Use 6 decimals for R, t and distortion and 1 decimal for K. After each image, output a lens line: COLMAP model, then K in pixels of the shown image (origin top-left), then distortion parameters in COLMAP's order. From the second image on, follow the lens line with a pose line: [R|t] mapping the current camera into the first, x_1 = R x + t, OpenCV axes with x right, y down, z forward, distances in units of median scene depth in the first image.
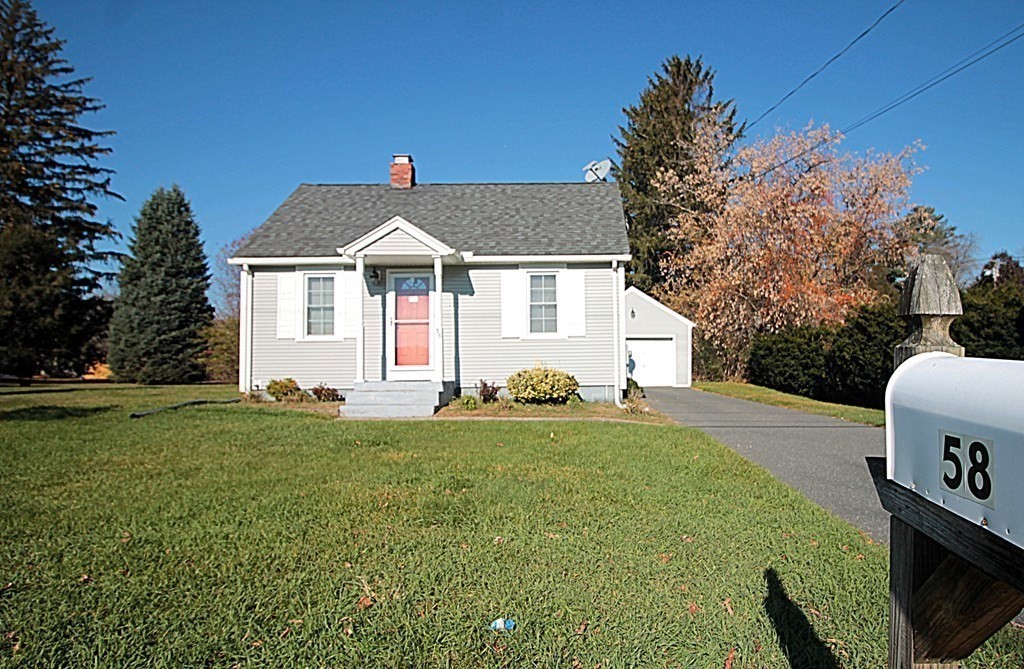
lens RADIAL K [[578.3, 0, 592.0], [0, 578.3, 335.2], [0, 0, 1]] dist [0.000403, -0.011099]
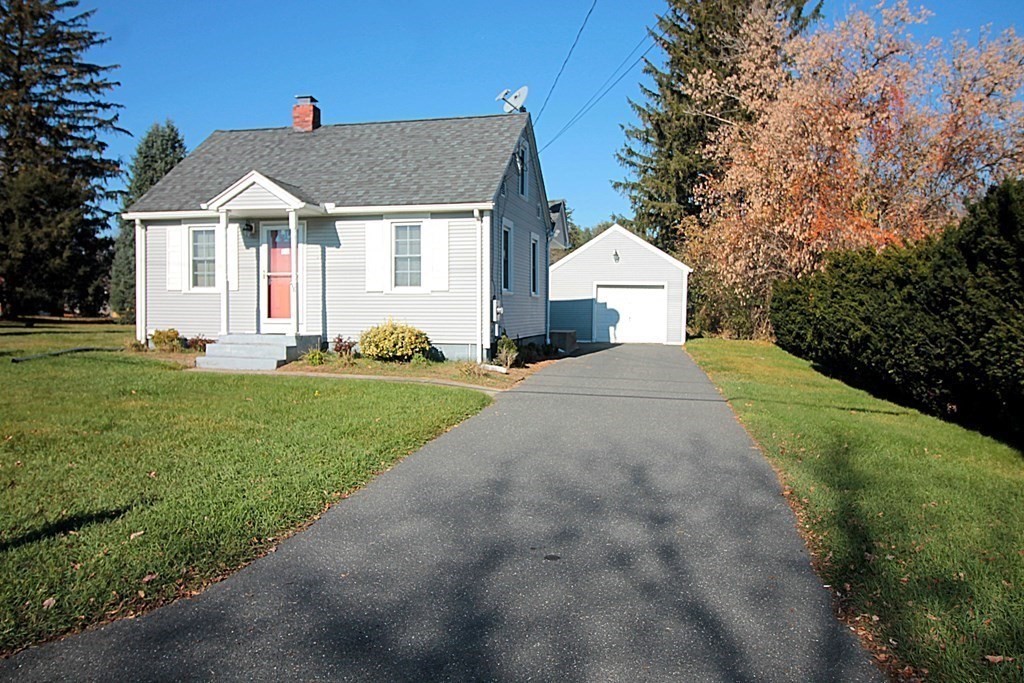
lens RADIAL K [[713.5, 0, 513.5], [0, 713.5, 313.4], [0, 0, 1]] dist [0.004637, -0.000929]
pose [[0.969990, 0.018114, -0.242470, 0.153433], [-0.004107, 0.998299, 0.058150, -0.012129], [0.243111, -0.055409, 0.968415, -0.039377]]
